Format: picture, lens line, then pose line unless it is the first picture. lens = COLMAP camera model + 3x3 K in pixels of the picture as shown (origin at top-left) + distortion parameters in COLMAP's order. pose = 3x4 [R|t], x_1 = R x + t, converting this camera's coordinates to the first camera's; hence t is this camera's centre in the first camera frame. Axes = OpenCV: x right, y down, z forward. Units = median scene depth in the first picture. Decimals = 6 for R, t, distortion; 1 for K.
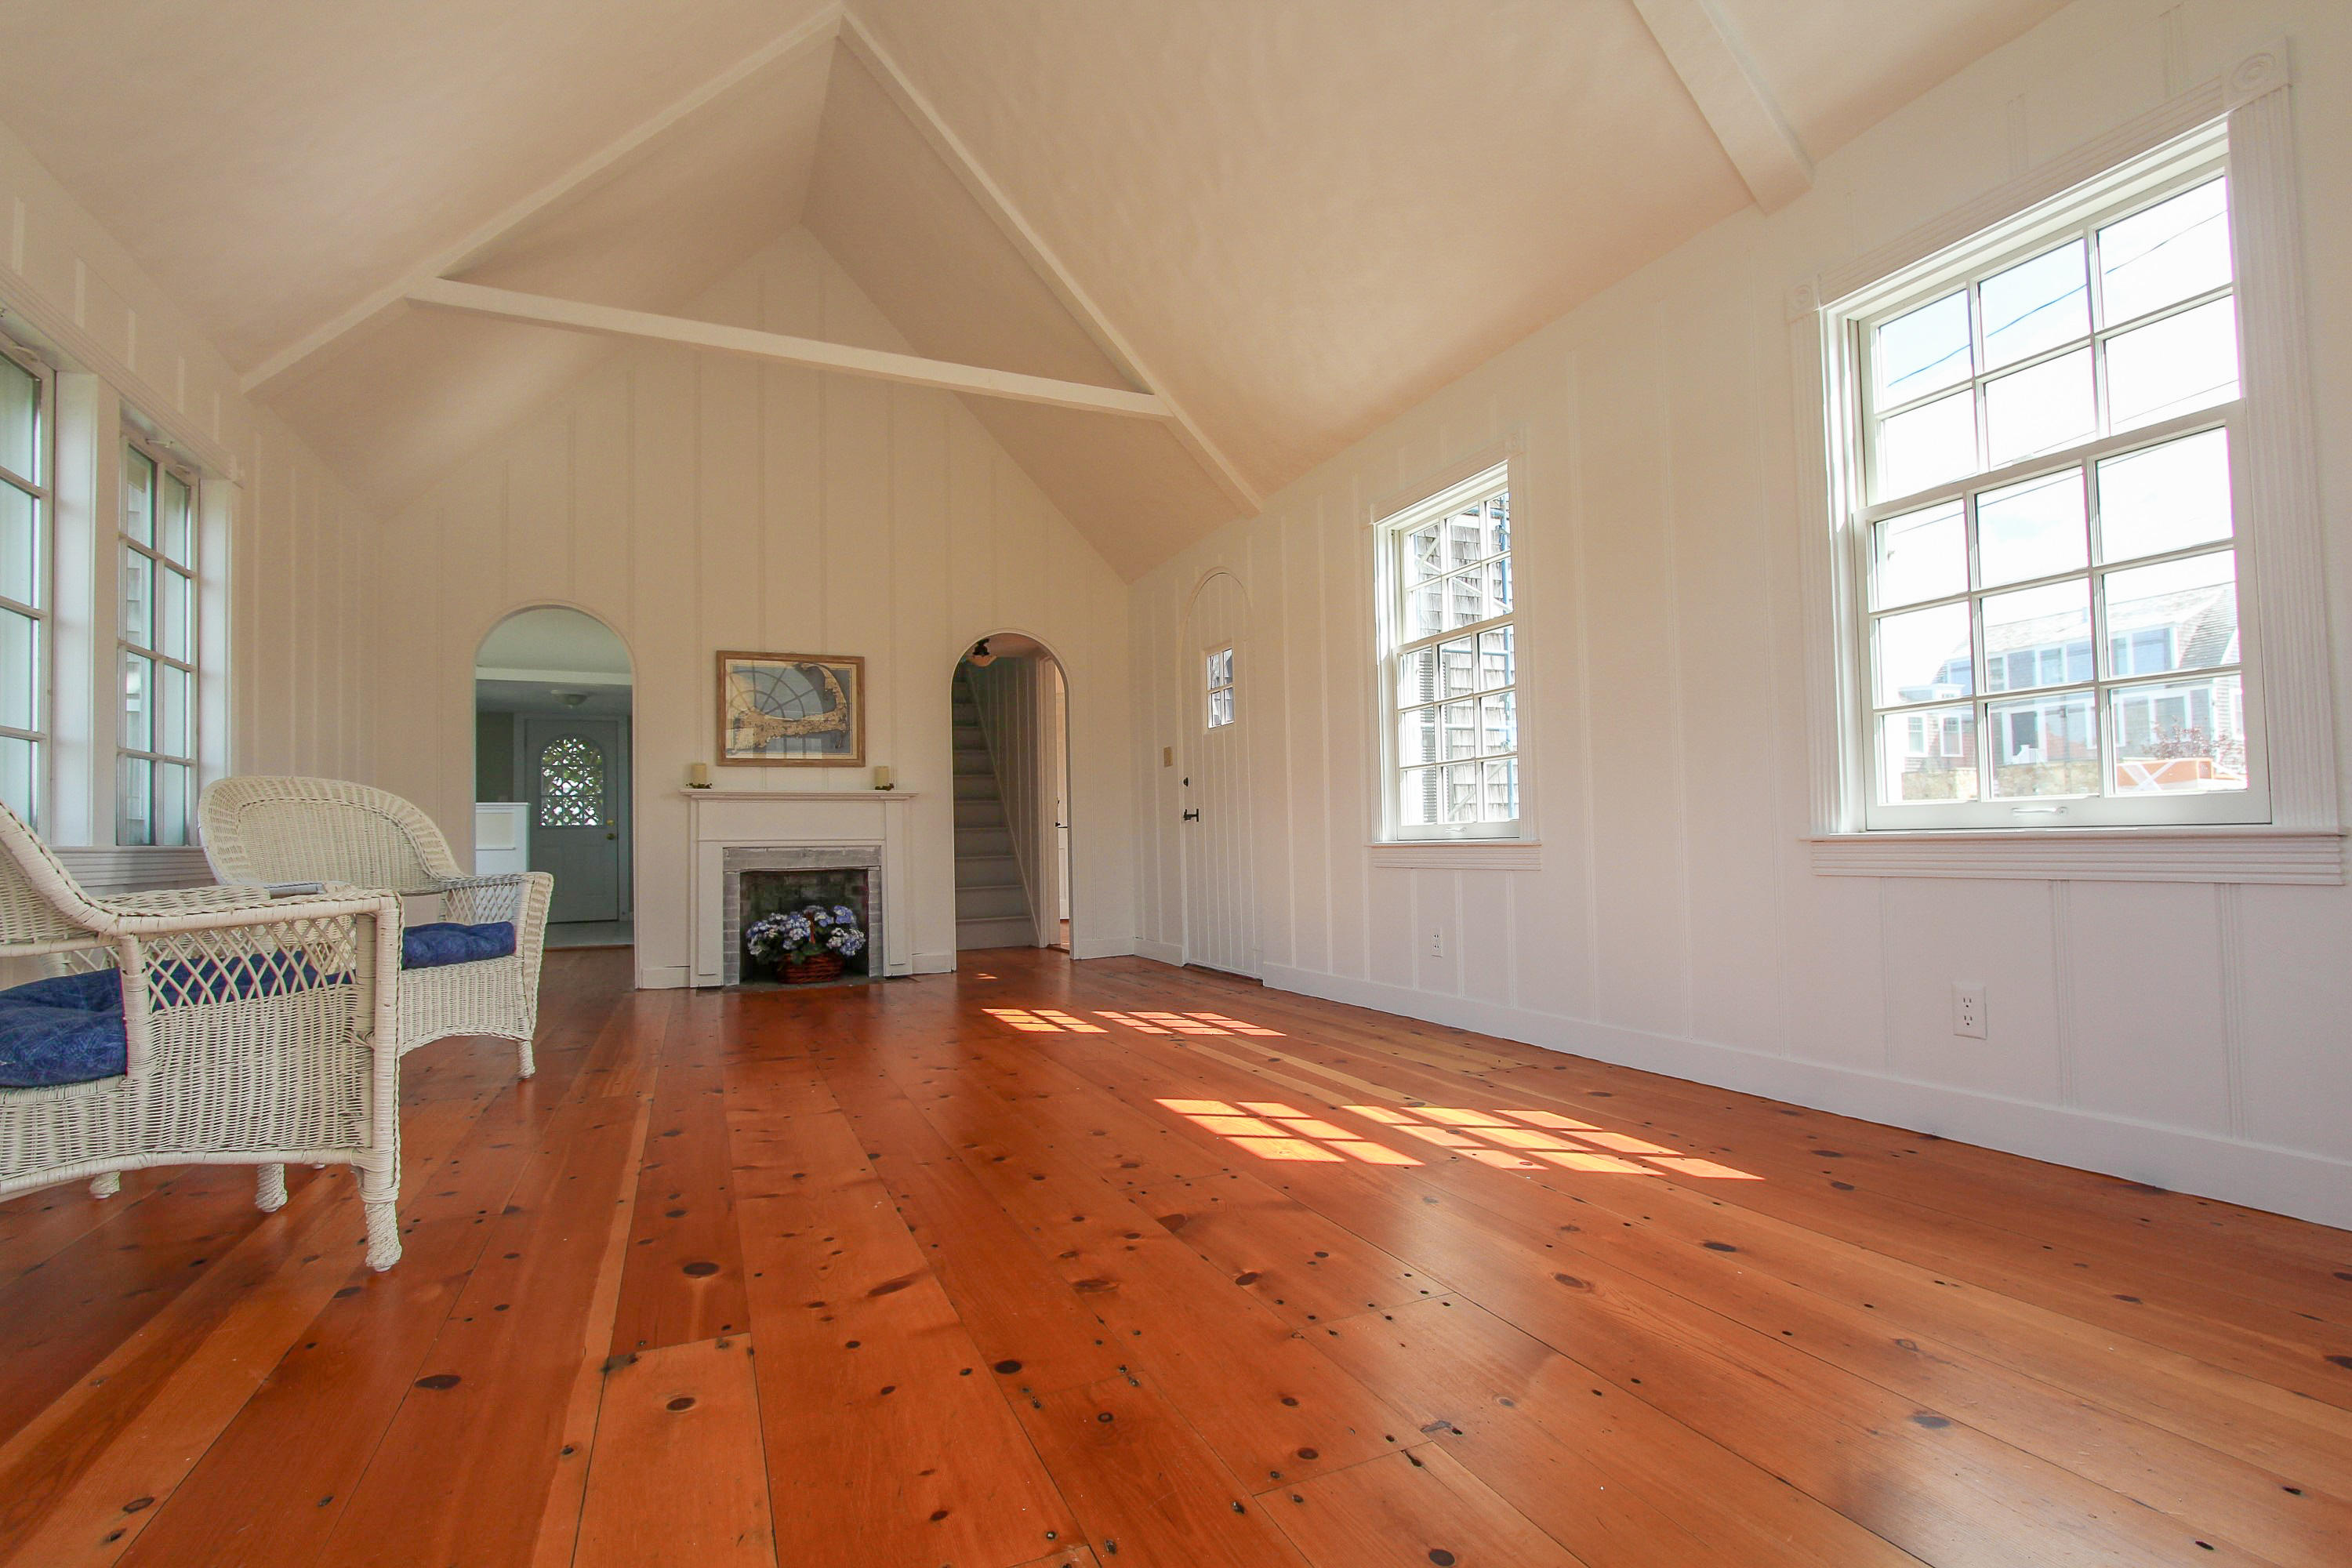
lens RADIAL K [[1110.4, 0, 1198.5], [0, 1110.4, 806.1], [0, 0, 1]] dist [-0.010189, 0.000470]
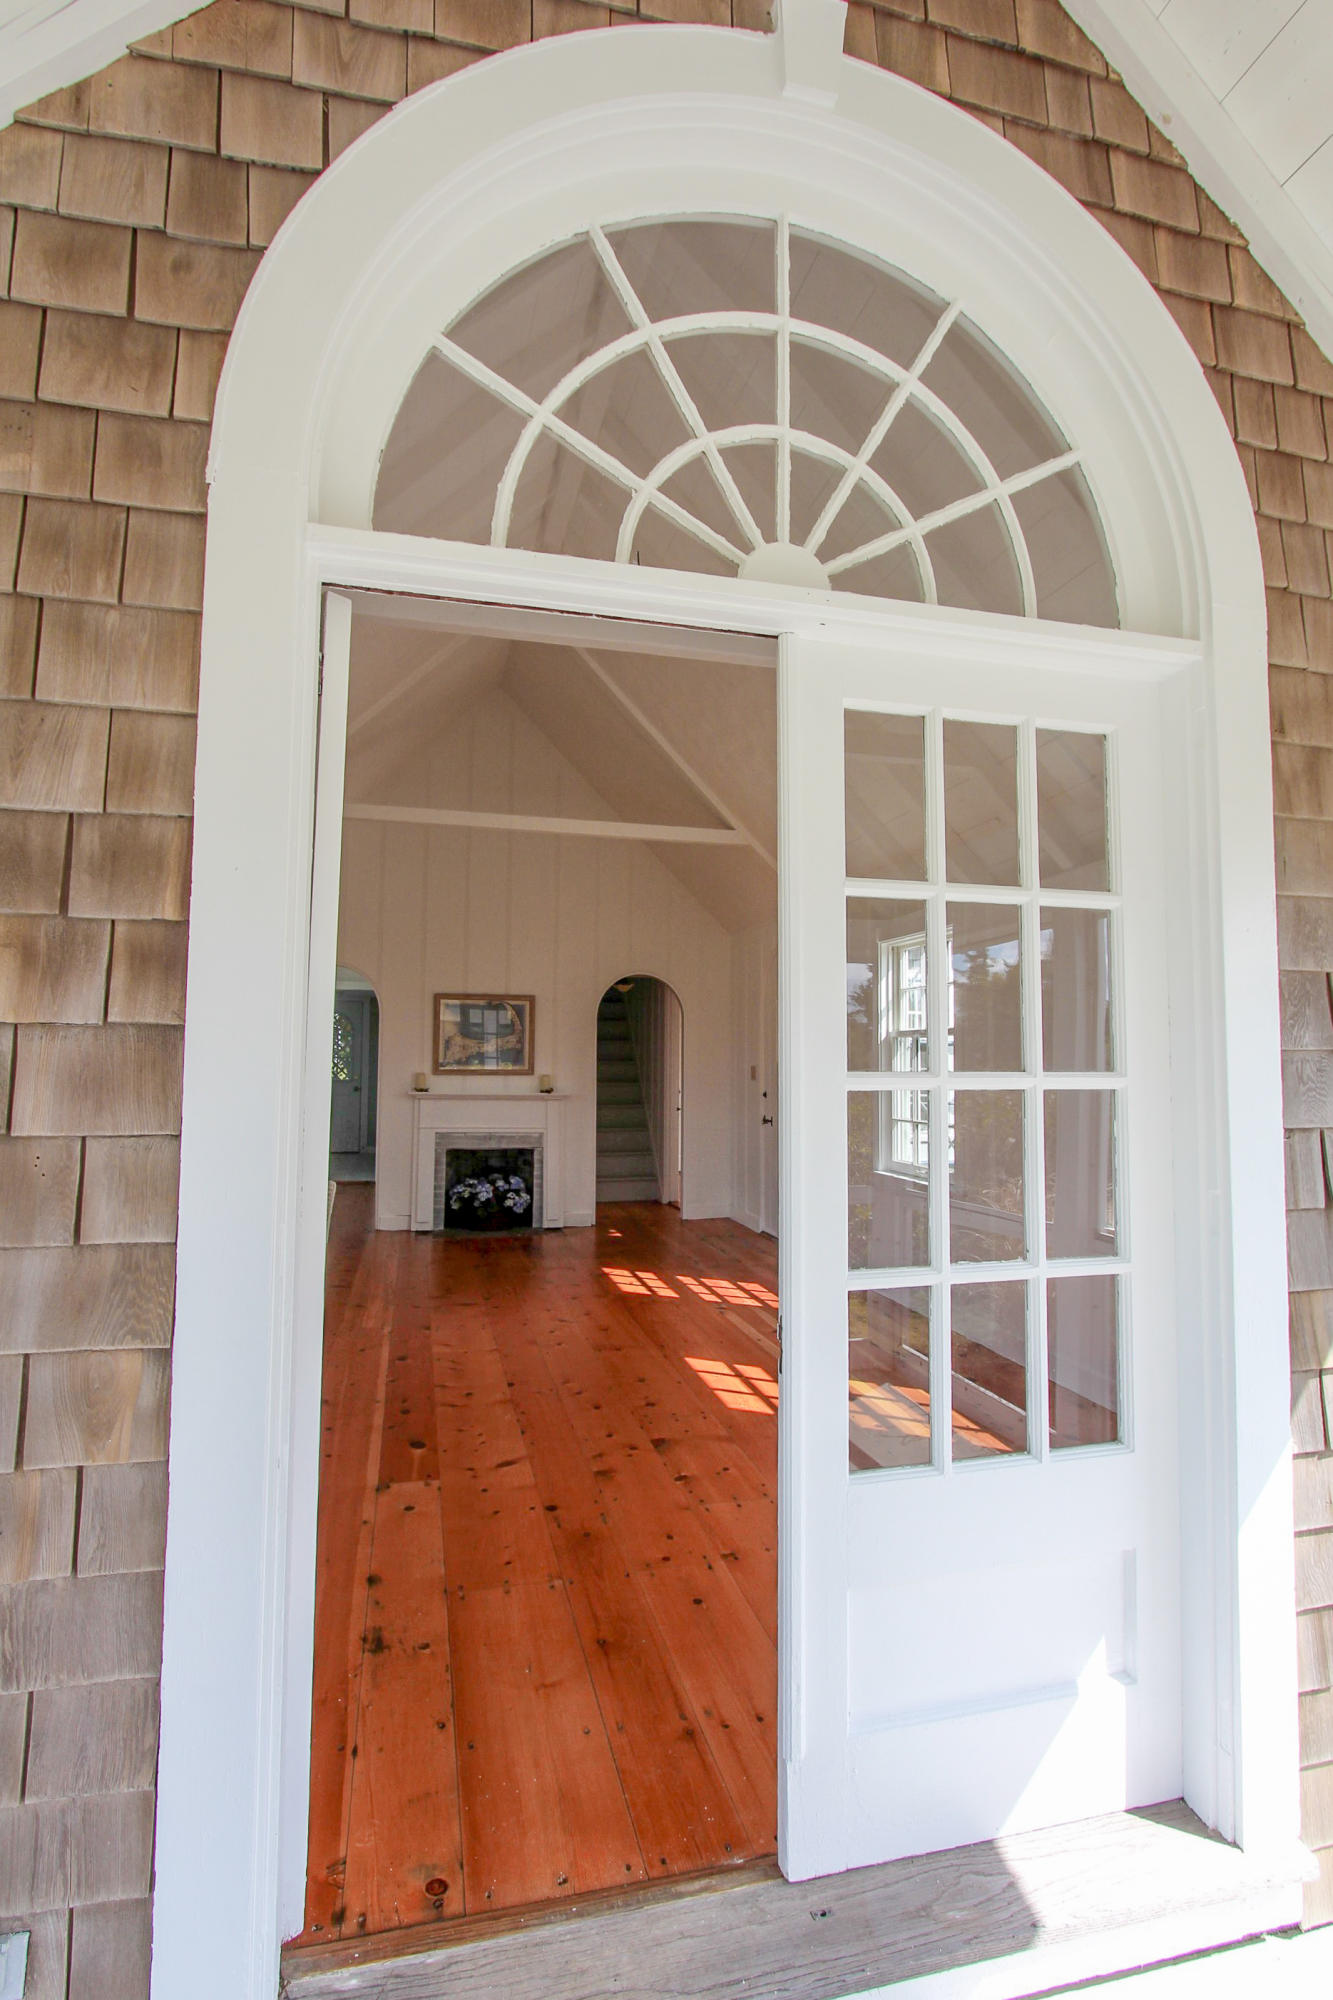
lens RADIAL K [[1017.9, 0, 666.5], [0, 1017.9, 1000.0], [0, 0, 1]] dist [-0.002518, 0.000211]
pose [[0.982914, 0.018781, -0.183106, 0.126762], [-0.022869, 0.999534, -0.020236, -0.144822], [0.182640, 0.024078, 0.982885, -0.300827]]
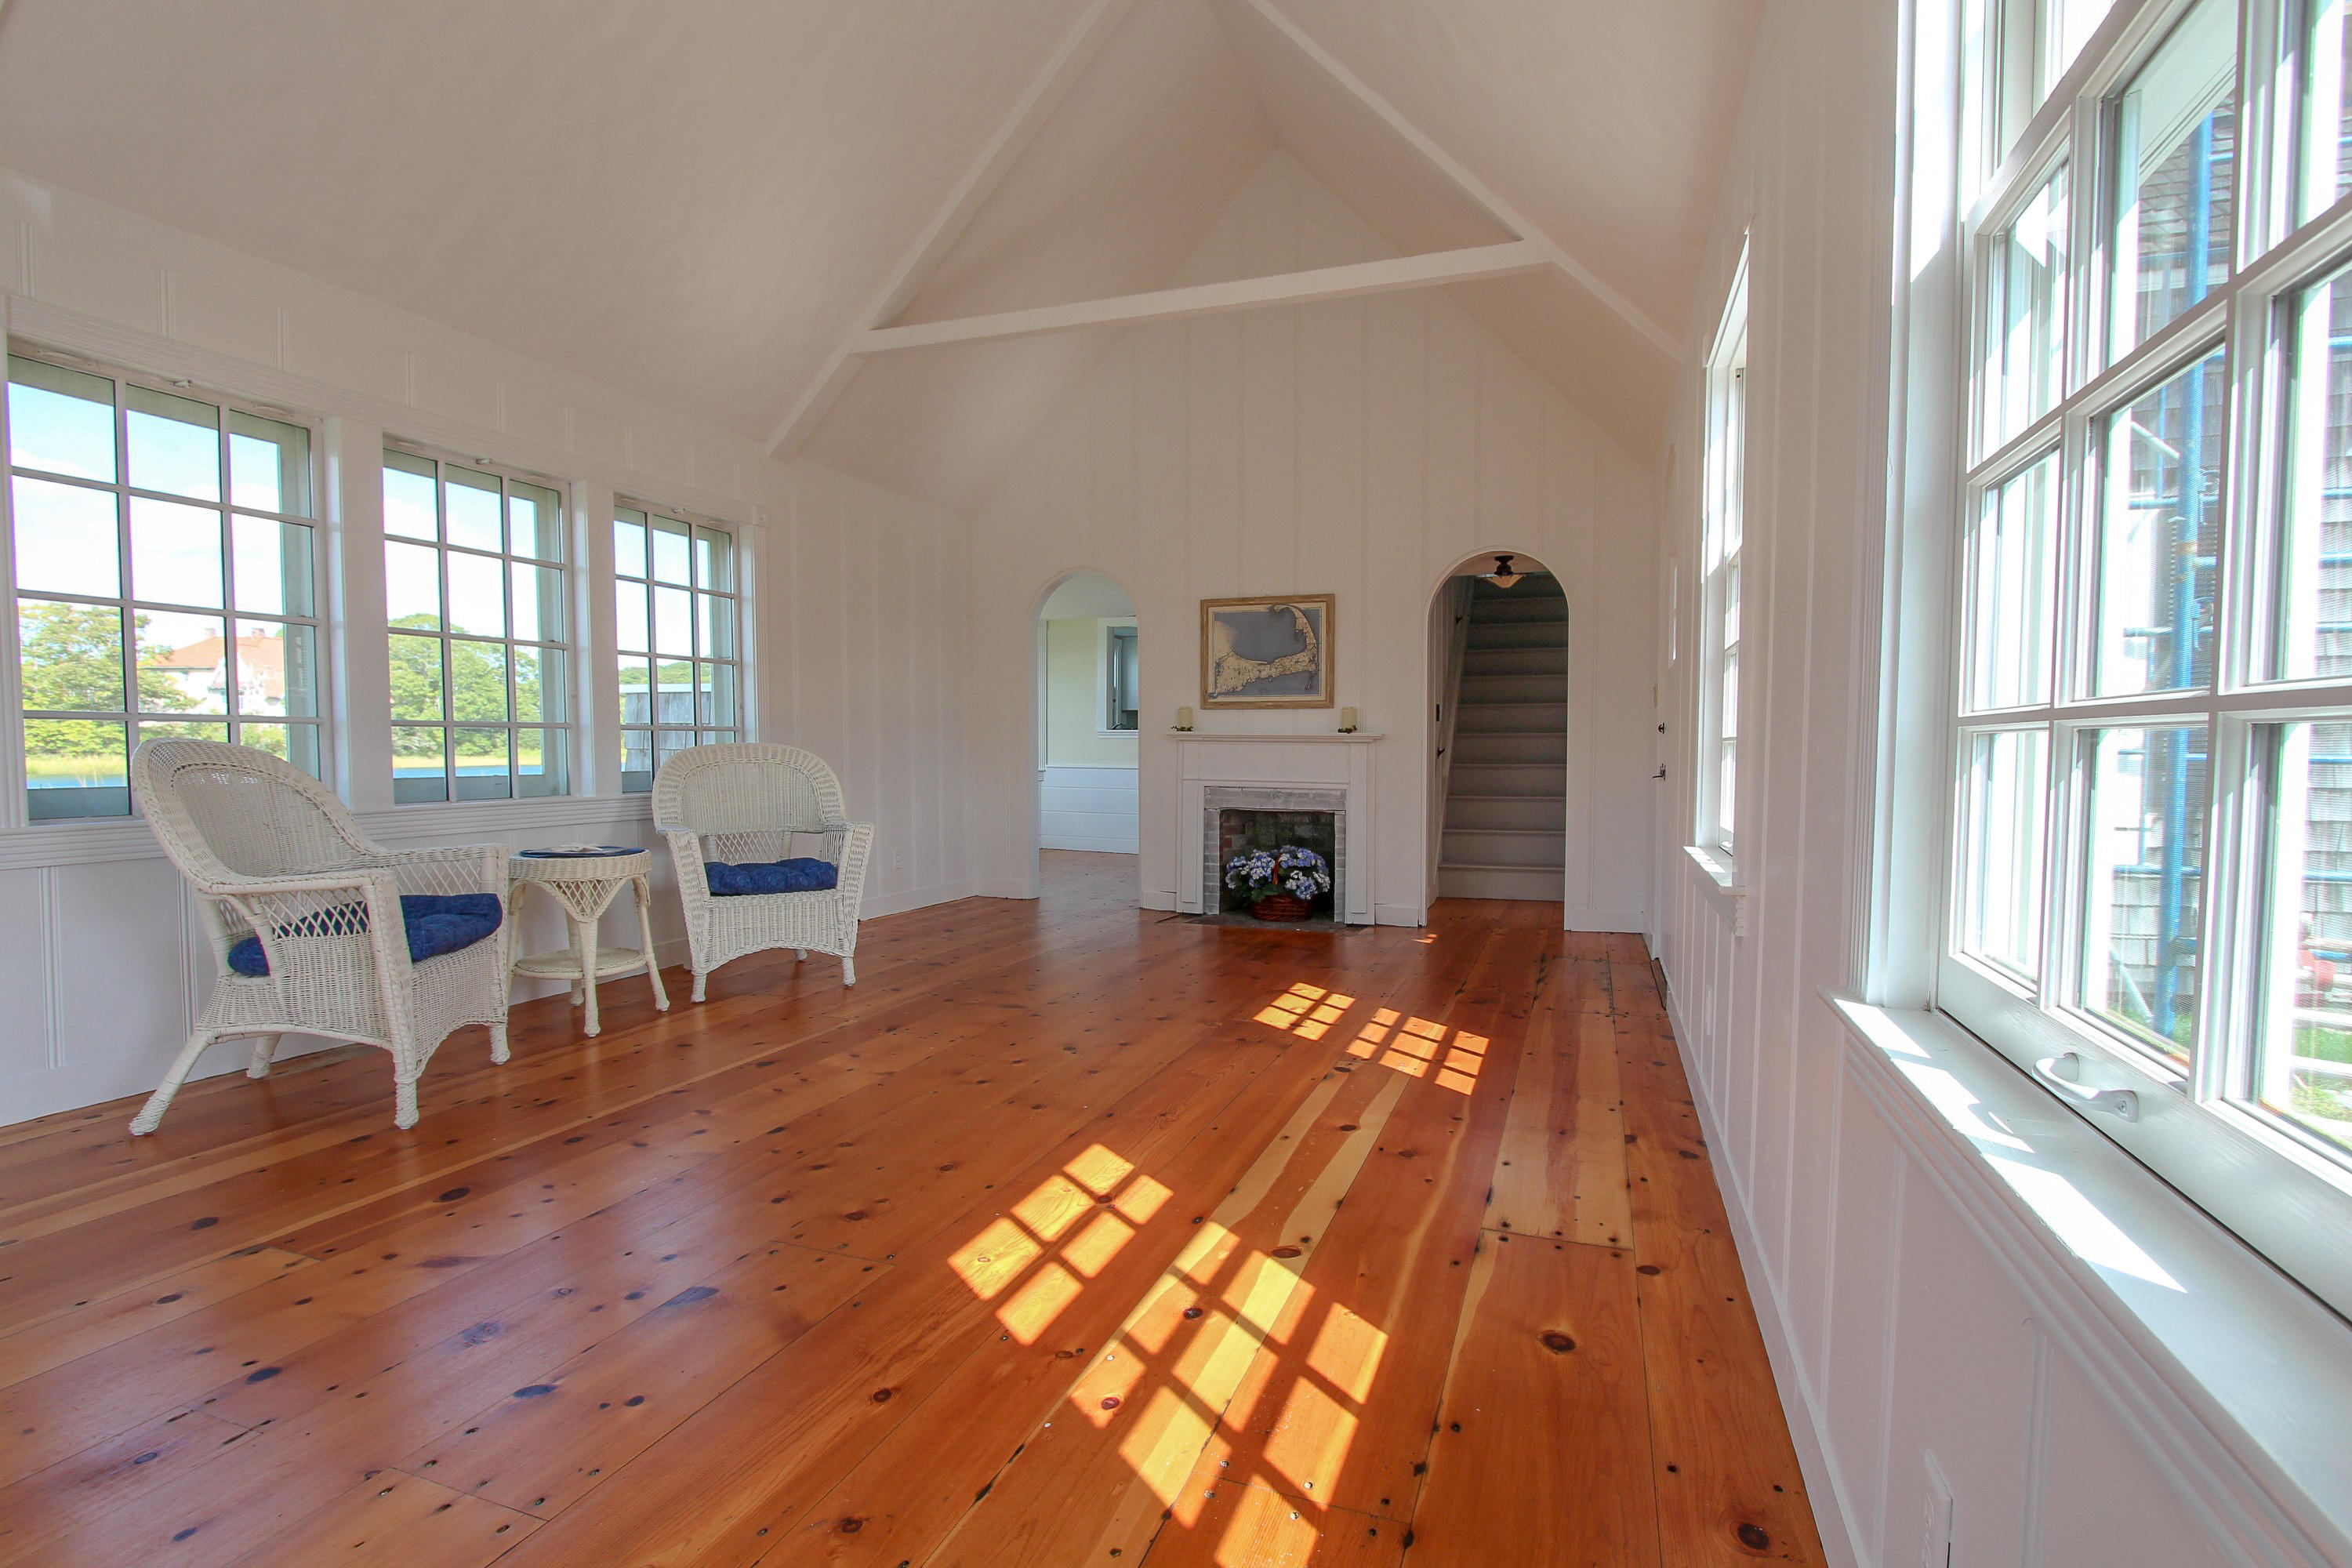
lens RADIAL K [[1106.9, 0, 1179.8], [0, 1106.9, 796.6], [0, 0, 1]] dist [-0.010684, -0.000052]
pose [[0.705856, 0.054636, -0.706245, 0.398695], [0.006344, 0.996493, 0.083431, -0.053769], [0.708327, -0.063370, 0.703034, 0.292667]]
